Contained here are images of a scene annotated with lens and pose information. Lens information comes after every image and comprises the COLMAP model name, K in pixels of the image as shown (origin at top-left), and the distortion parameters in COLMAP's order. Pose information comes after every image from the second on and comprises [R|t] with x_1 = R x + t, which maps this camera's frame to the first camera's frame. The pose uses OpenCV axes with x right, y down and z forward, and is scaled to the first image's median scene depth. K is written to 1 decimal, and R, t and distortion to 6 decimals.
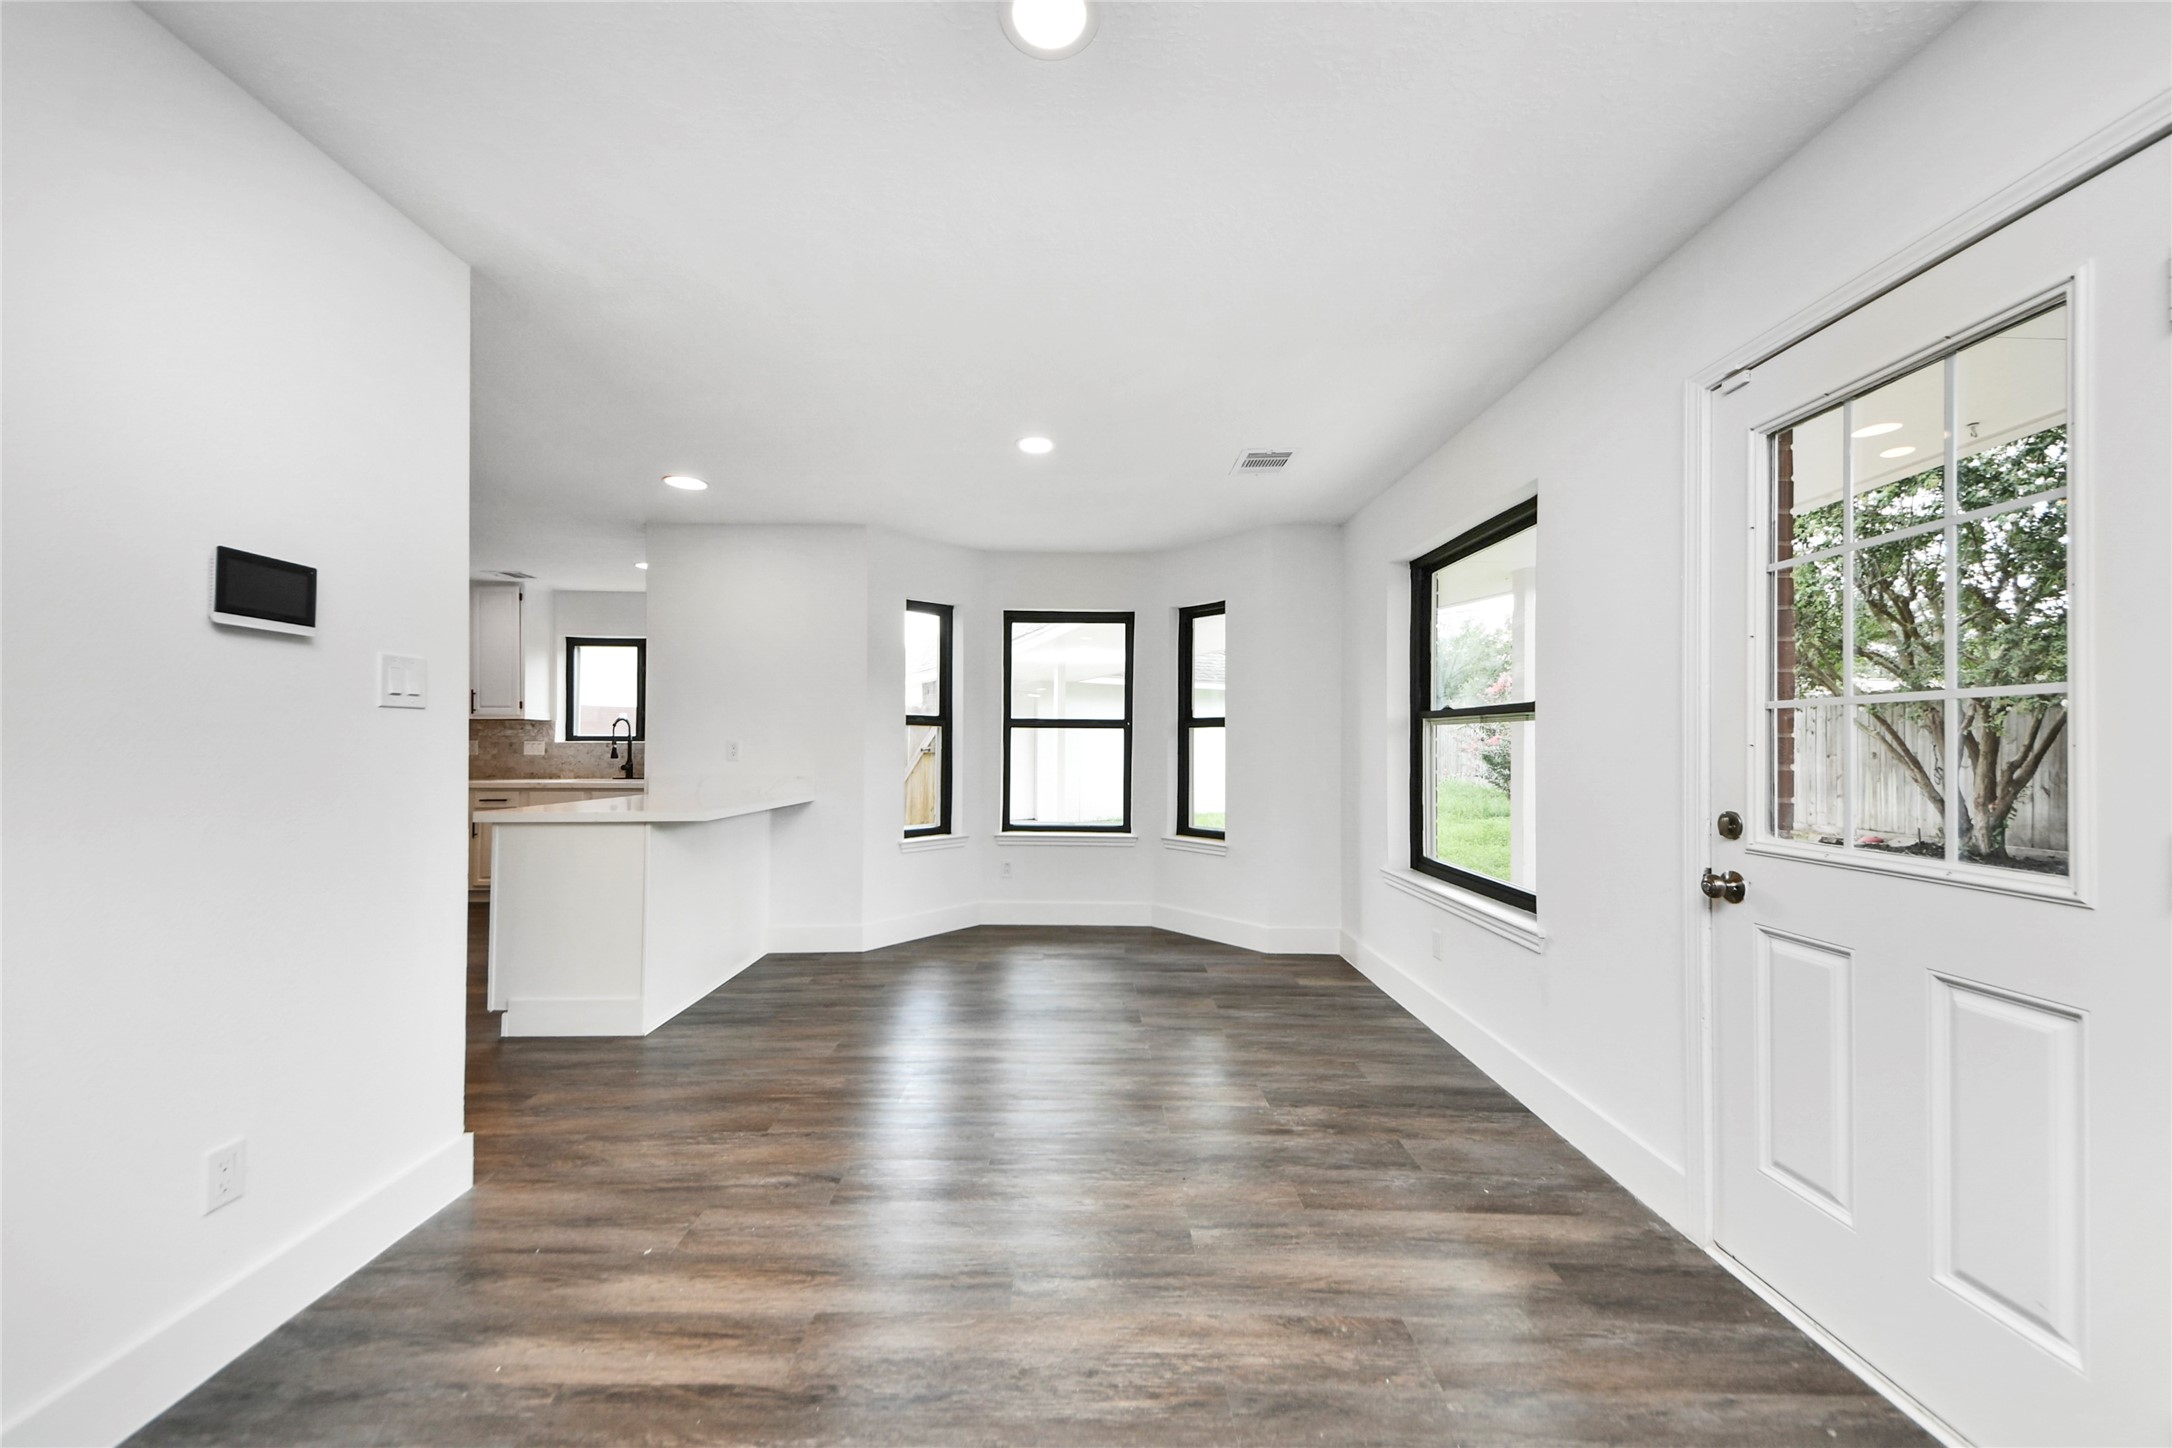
lens RADIAL K [[773.2, 0, 1086.1], [0, 773.2, 724.0], [0, 0, 1]] dist [0.031227, -0.008233]
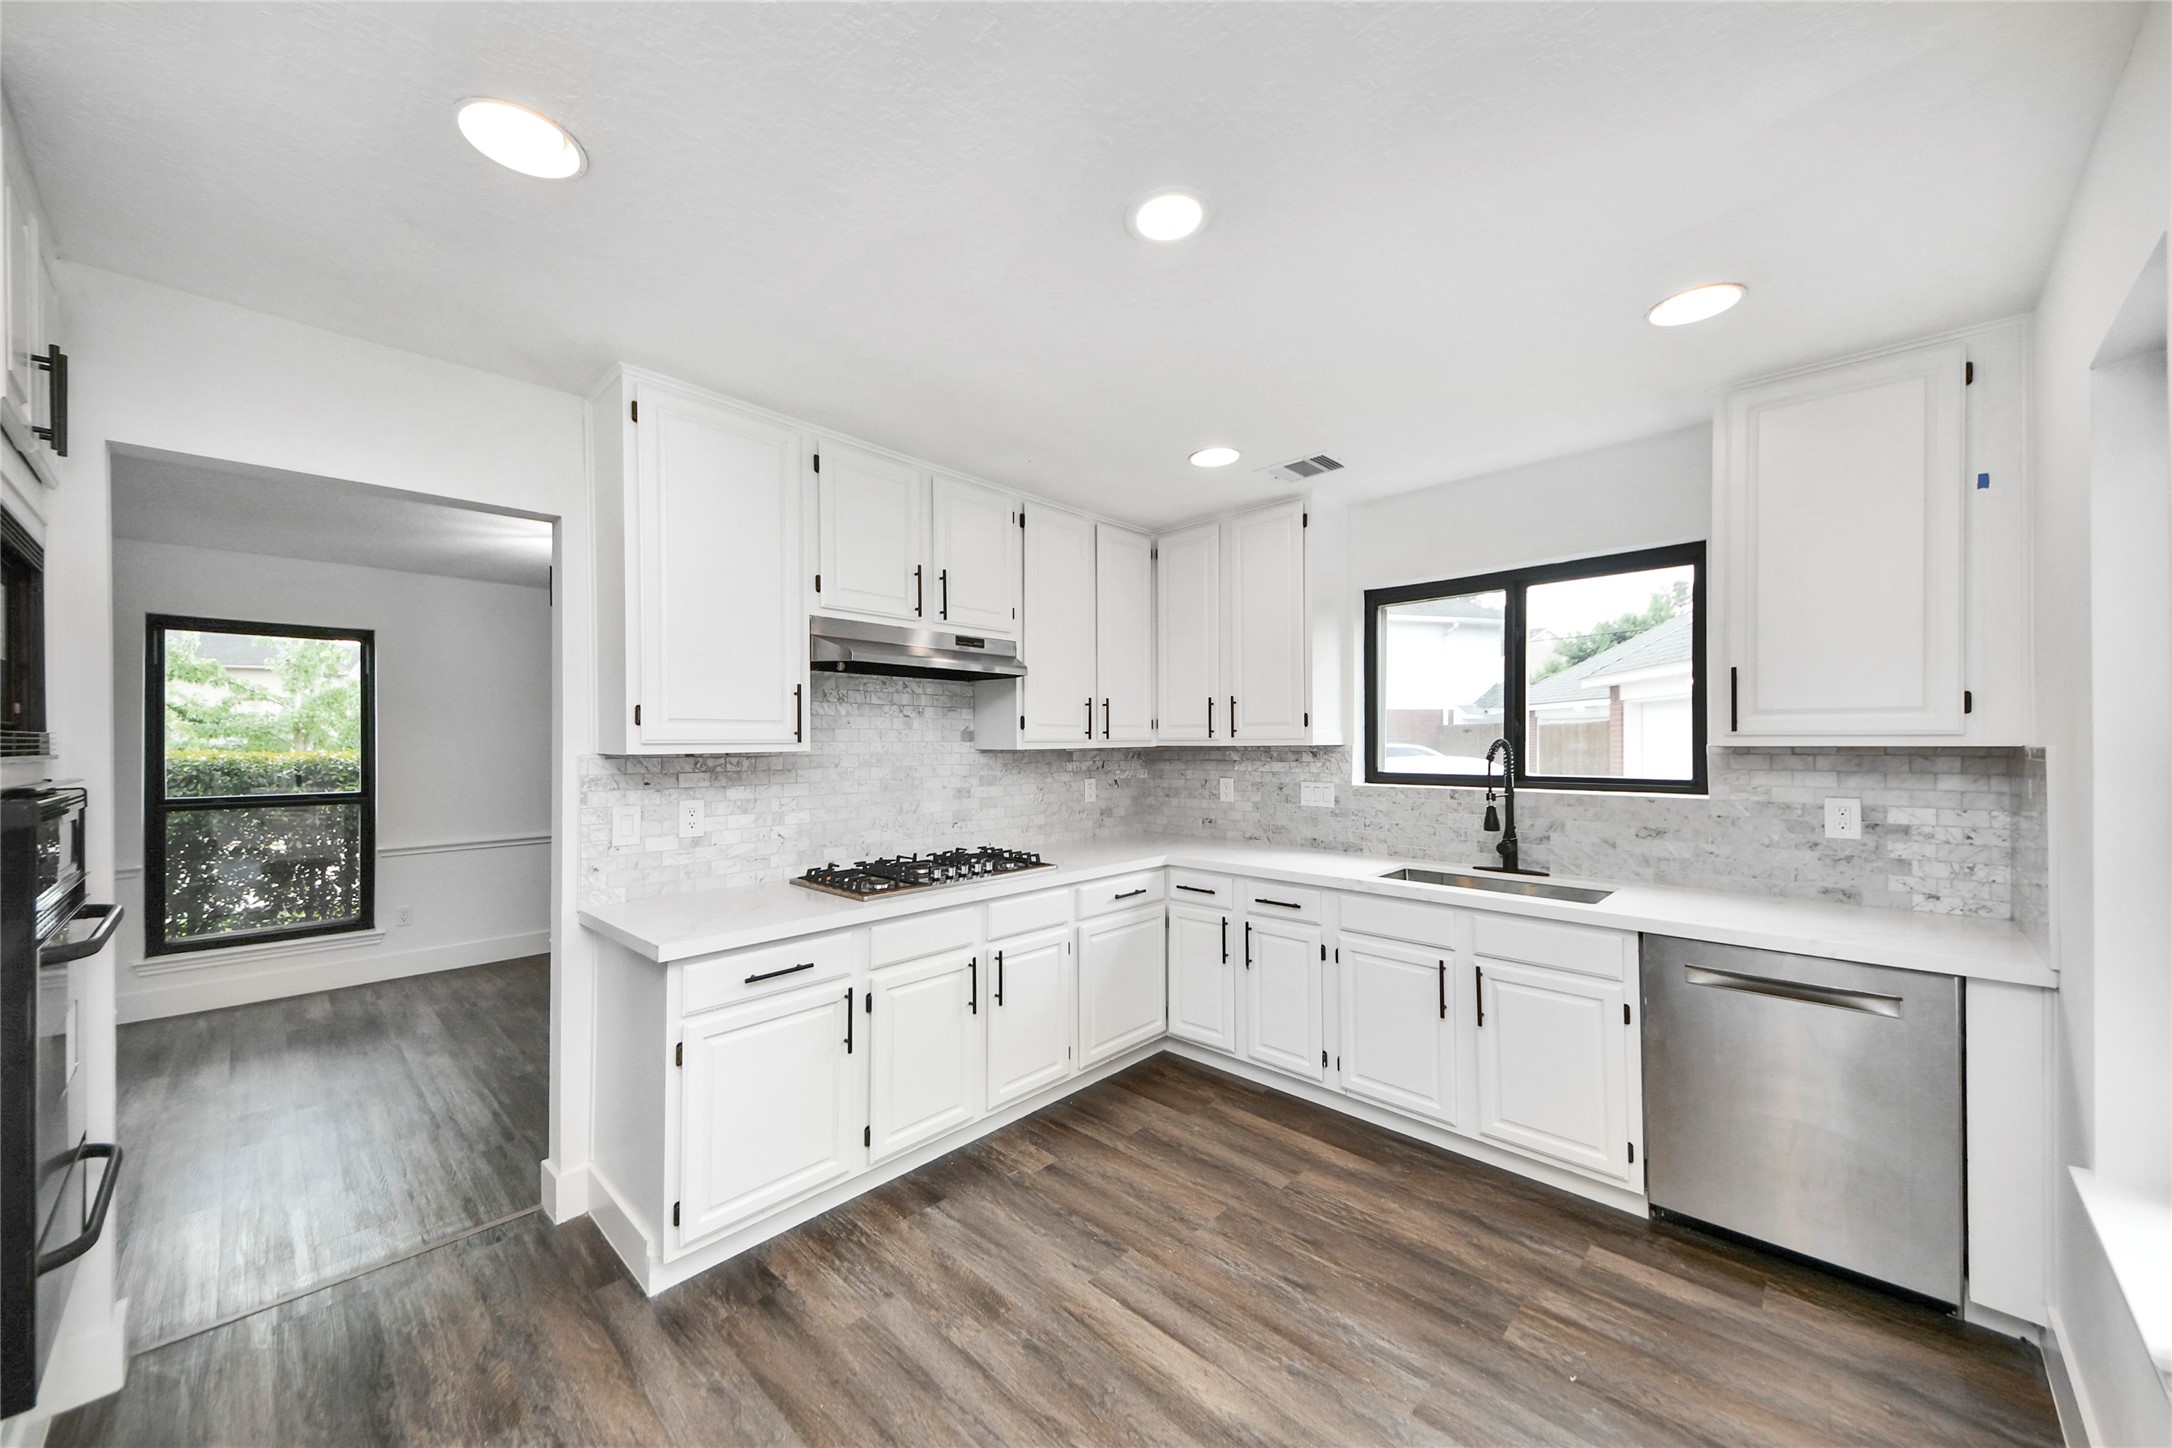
lens RADIAL K [[773.2, 0, 1082.8], [0, 773.2, 737.5], [0, 0, 1]] dist [0.031227, -0.008233]
pose [[0.716363, -0.009002, -0.697670, -0.436617], [0.014269, 0.999897, 0.001750, -0.013526], [0.697582, -0.011209, 0.716417, 0.485480]]
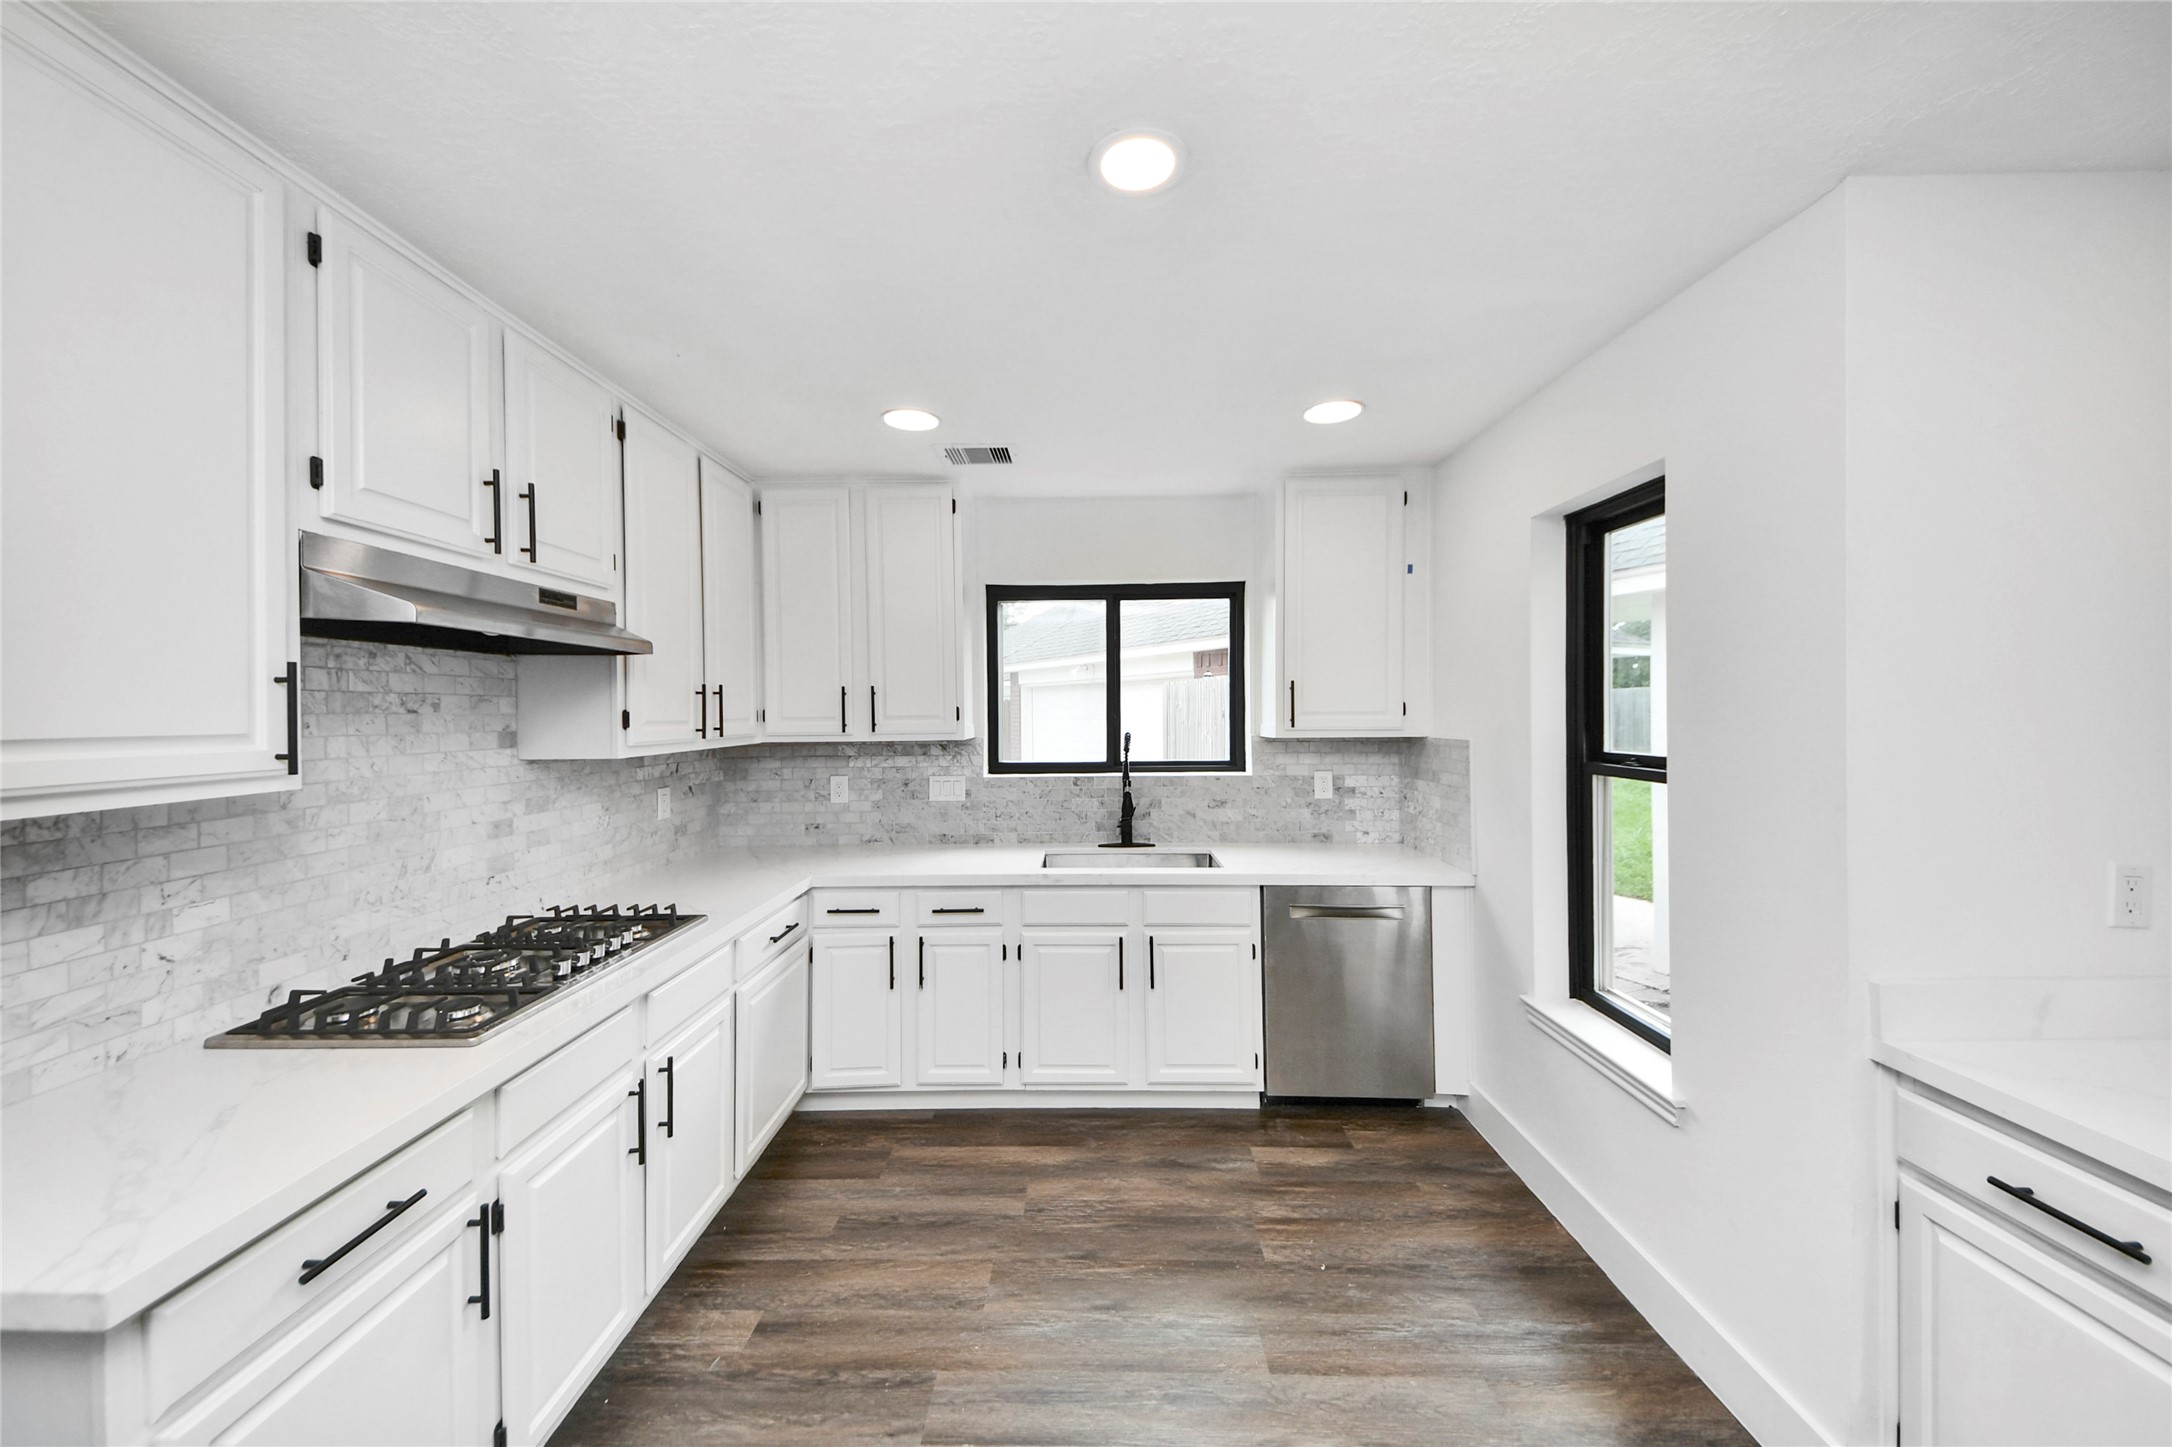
lens RADIAL K [[773.2, 0, 1082.2], [0, 773.2, 715.8], [0, 0, 1]] dist [0.031227, -0.008233]
pose [[0.999578, -0.010546, -0.027055, -0.595255], [0.011034, 0.999778, 0.017939, -0.028656], [0.026860, -0.018230, 0.999473, 0.466736]]
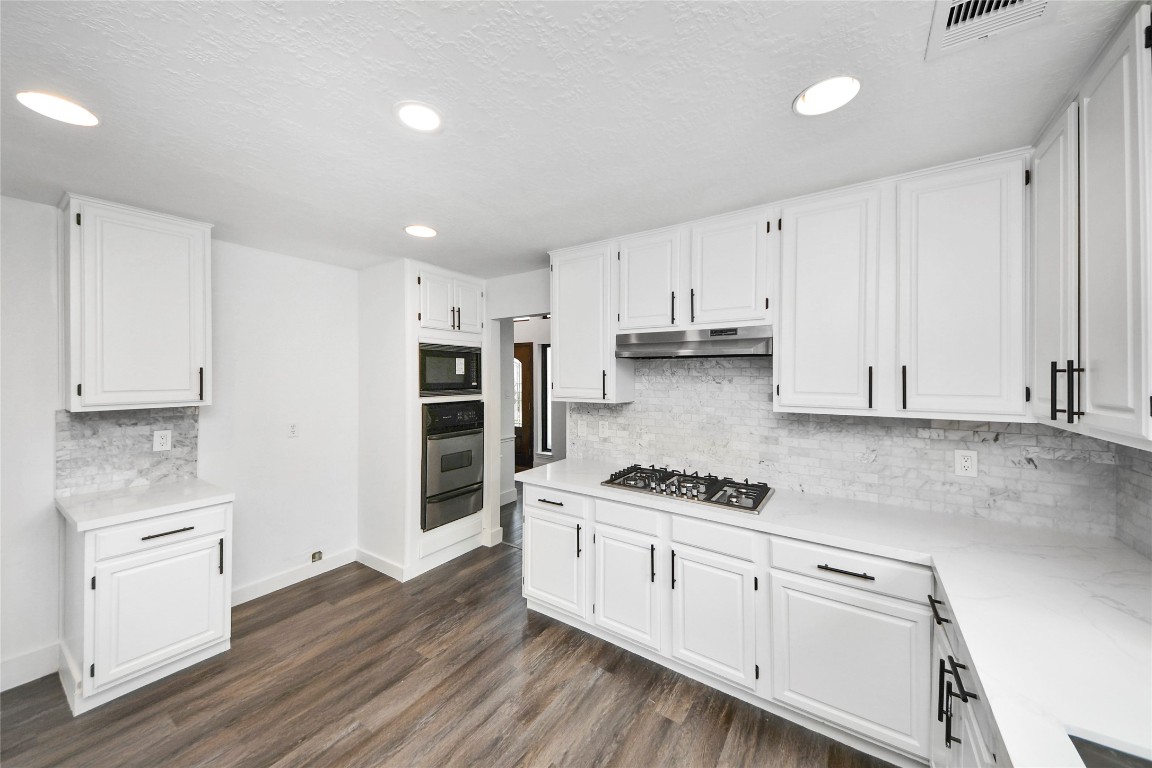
lens RADIAL K [[410.1, 0, 574.2], [0, 410.1, 373.8], [0, 0, 1]] dist [0.031227, -0.008233]
pose [[-0.568806, -0.009113, -0.822421, -0.449344], [0.003029, 0.999909, -0.013174, -0.031690], [0.822466, -0.009985, -0.568726, 0.867970]]
